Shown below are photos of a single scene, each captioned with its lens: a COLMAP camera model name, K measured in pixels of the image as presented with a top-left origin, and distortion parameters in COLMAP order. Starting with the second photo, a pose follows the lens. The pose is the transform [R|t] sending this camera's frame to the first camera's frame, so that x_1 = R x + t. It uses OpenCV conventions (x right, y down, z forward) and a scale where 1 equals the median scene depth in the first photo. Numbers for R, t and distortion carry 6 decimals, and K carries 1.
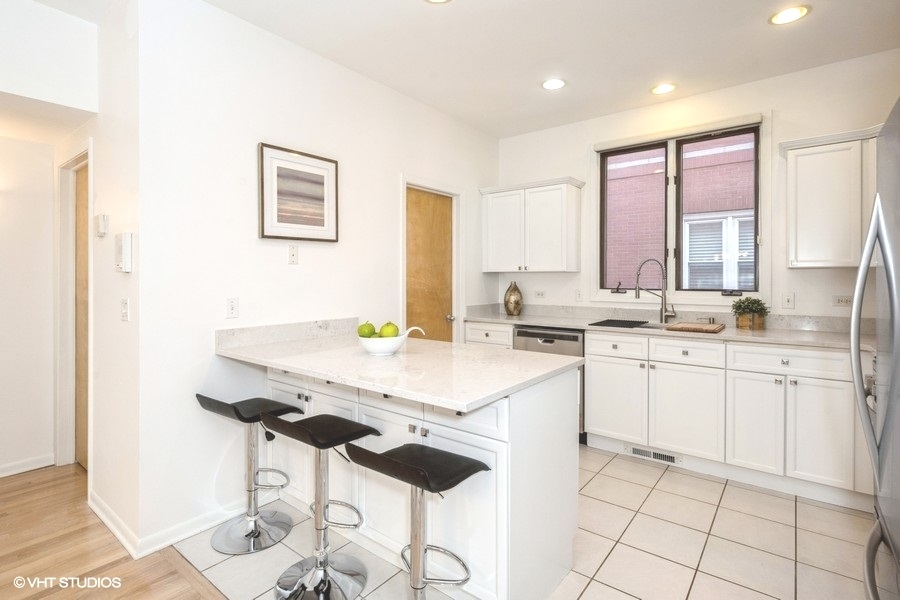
lens RADIAL K [[430.9, 0, 451.7], [0, 430.9, 278.7], [0, 0, 1]] dist [-0.000727, 0.001642]
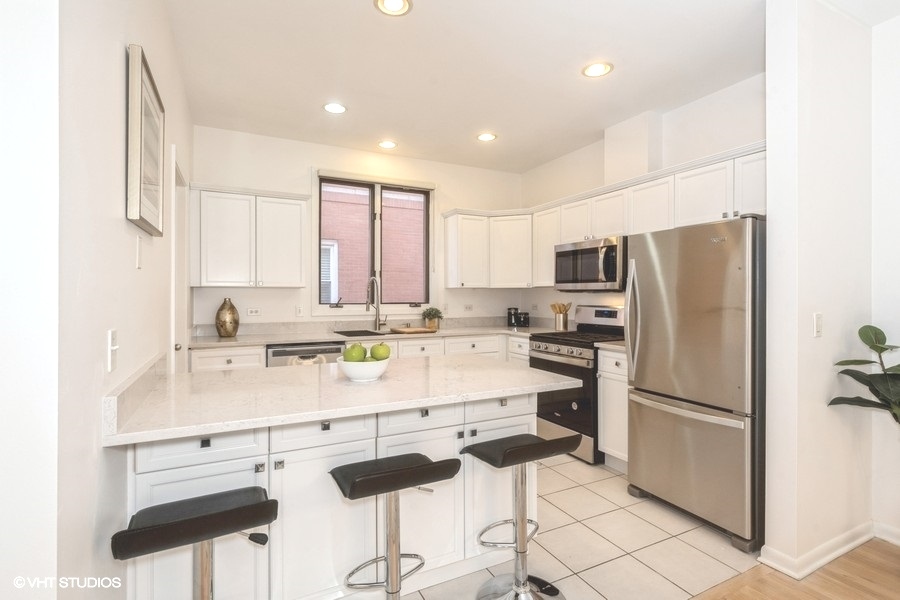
lens RADIAL K [[430.9, 0, 432.5], [0, 430.9, 295.6], [0, 0, 1]] dist [-0.000727, 0.001642]
pose [[0.445187, -0.000767, 0.895437, -0.551941], [0.001231, 0.999999, 0.000245, 0.002611], [-0.895437, 0.000994, 0.445188, 0.302777]]
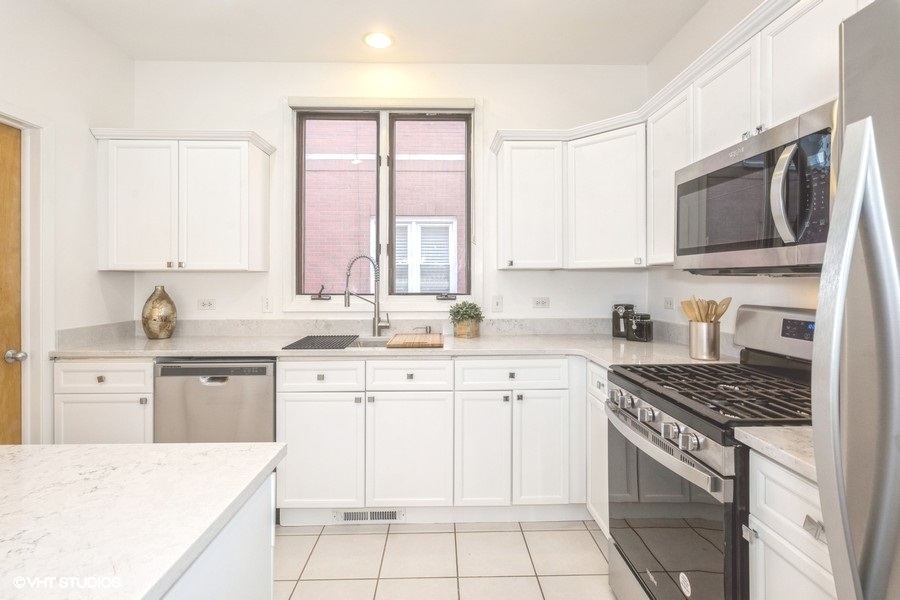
lens RADIAL K [[430.9, 0, 444.5], [0, 430.9, 279.0], [0, 0, 1]] dist [-0.000727, 0.001642]
pose [[0.774760, 0.001125, 0.632255, 0.082341], [0.002043, 0.999989, -0.004283, 0.000471], [-0.632253, 0.004610, 0.774749, 0.297691]]
